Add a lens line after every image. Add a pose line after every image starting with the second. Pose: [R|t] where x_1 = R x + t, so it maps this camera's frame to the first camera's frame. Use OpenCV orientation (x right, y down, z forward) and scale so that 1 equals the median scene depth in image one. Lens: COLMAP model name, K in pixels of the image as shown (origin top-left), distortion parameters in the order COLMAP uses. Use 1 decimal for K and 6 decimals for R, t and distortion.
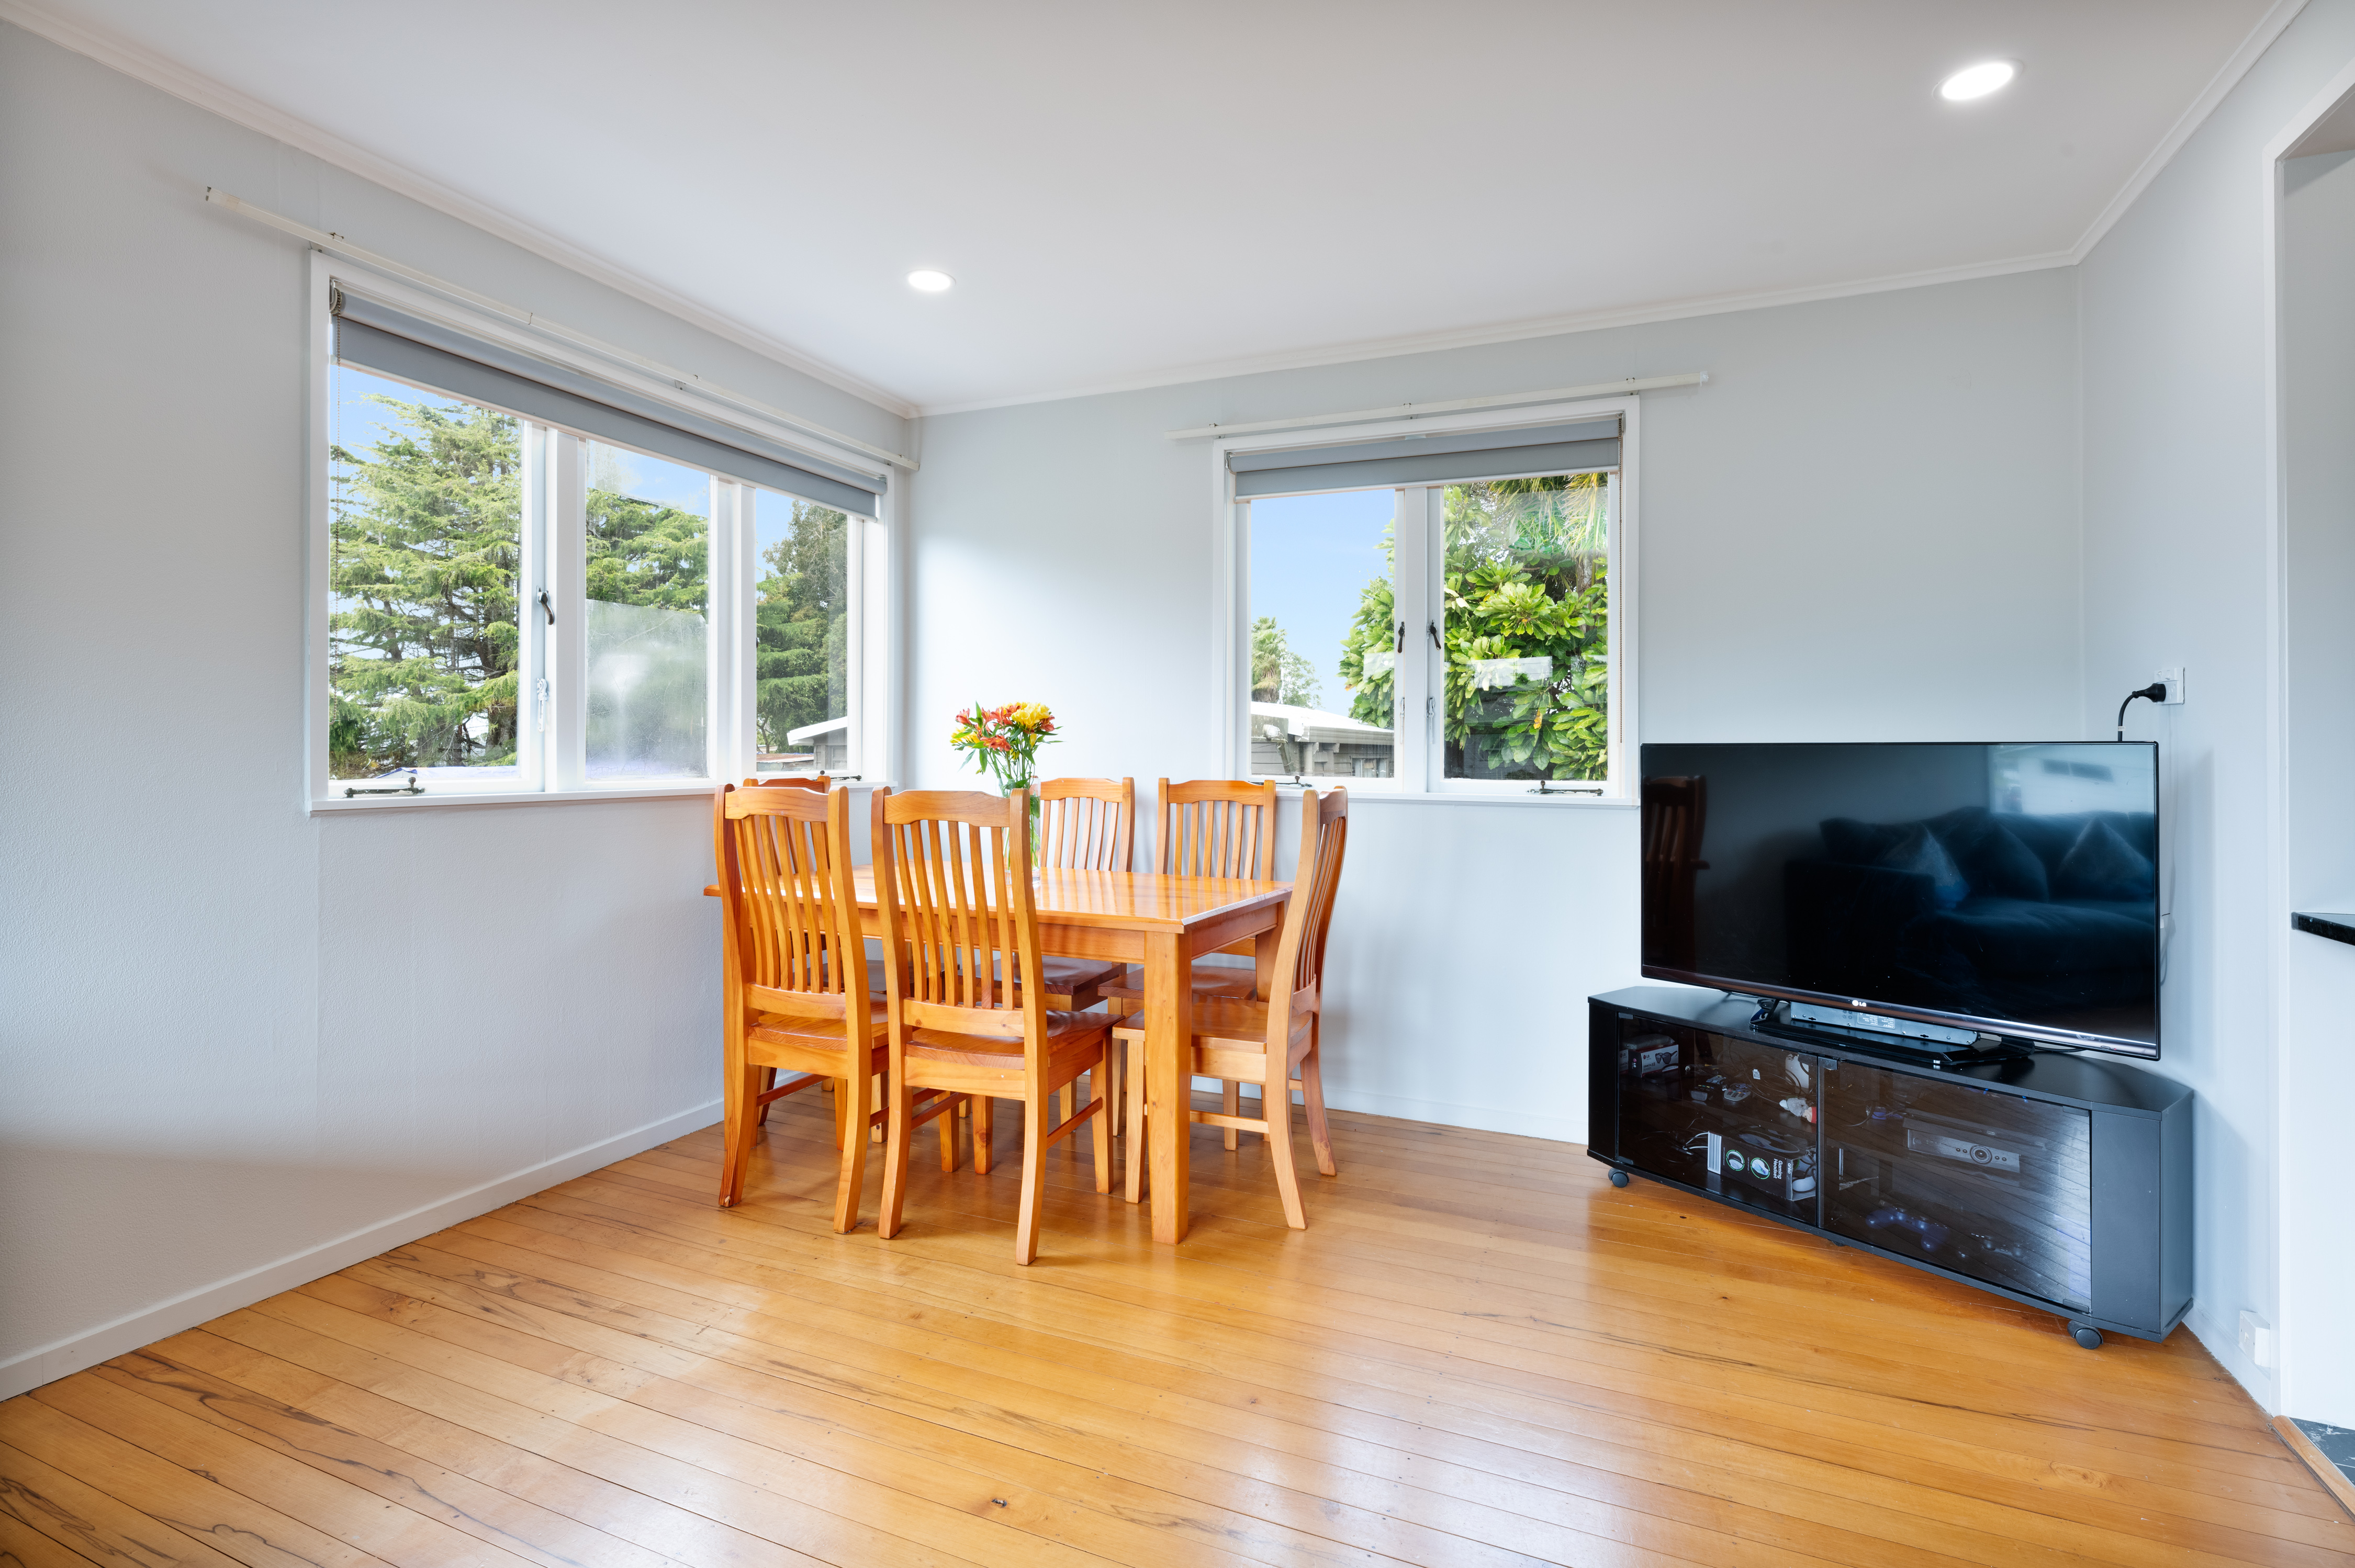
lens RADIAL K [[1096.7, 0, 1200.5], [0, 1096.7, 779.2], [0, 0, 1]] dist [0.000515, -0.000389]
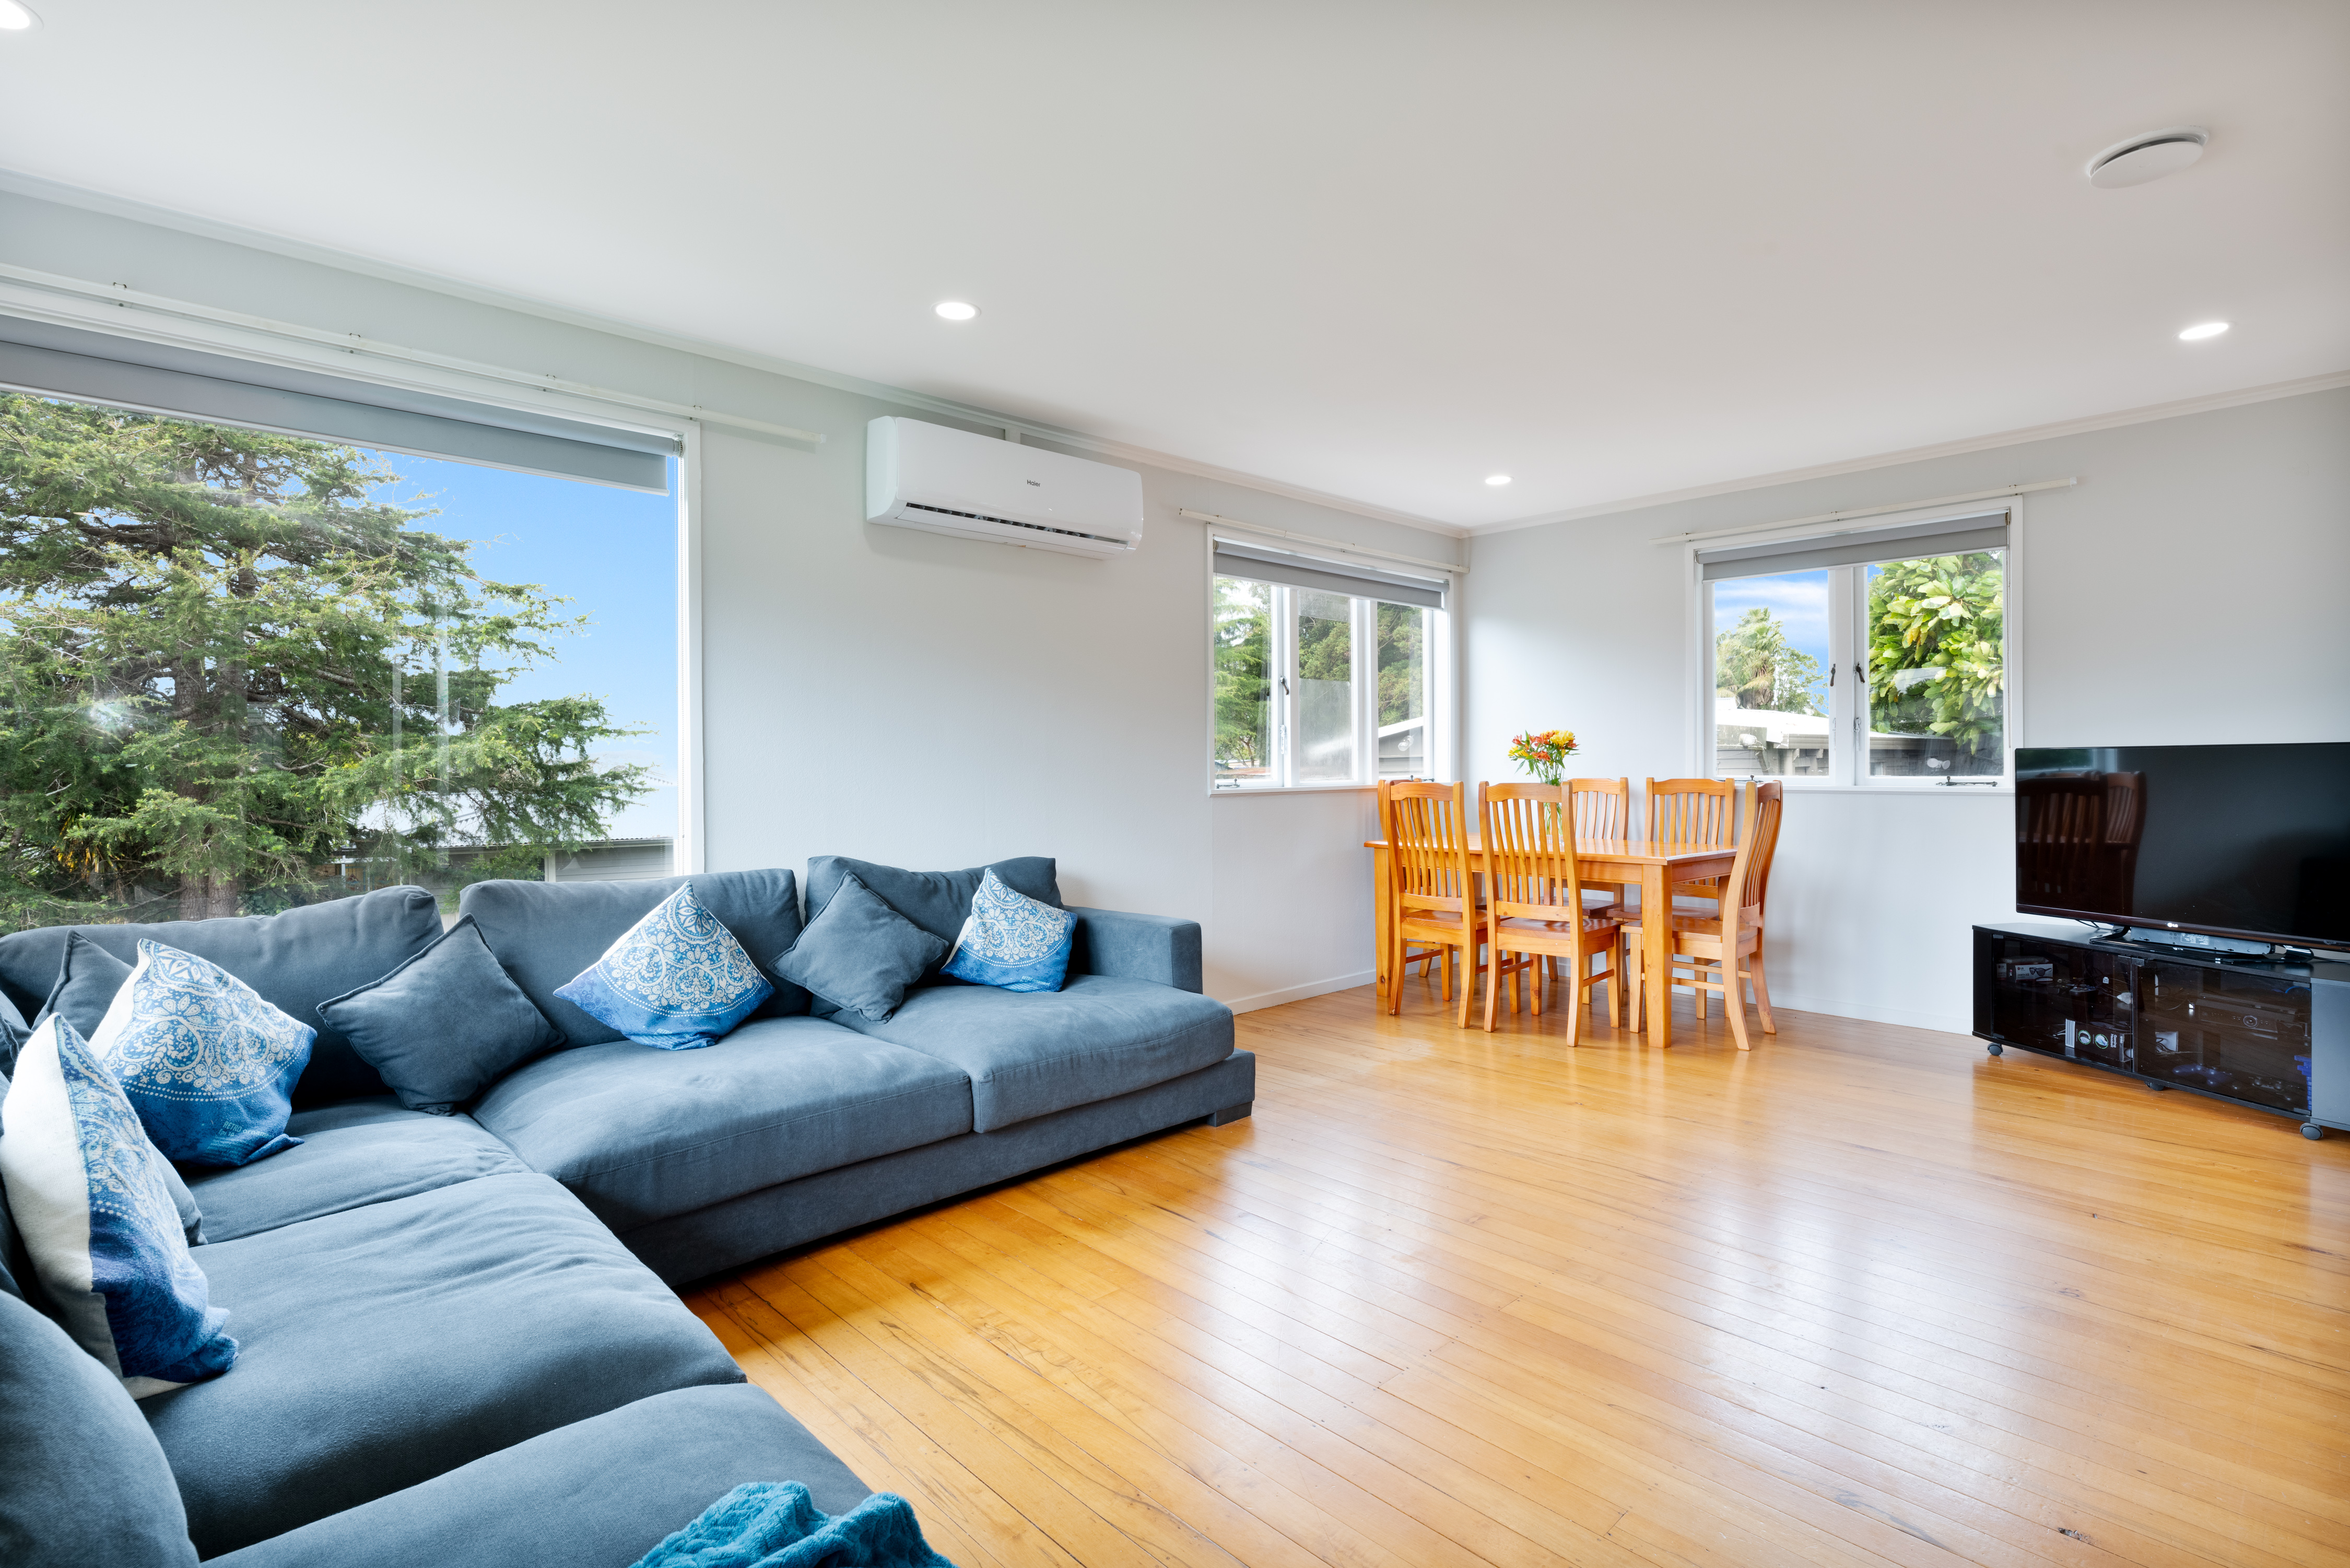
lens RADIAL K [[1094.4, 0, 1197.9], [0, 1094.4, 779.2], [0, 0, 1]] dist [0.000515, -0.000389]
pose [[0.915155, -0.008250, -0.403017, 0.003837], [0.004205, 0.999932, -0.010920, 0.017965], [0.403079, 0.008299, 0.915127, -0.722965]]
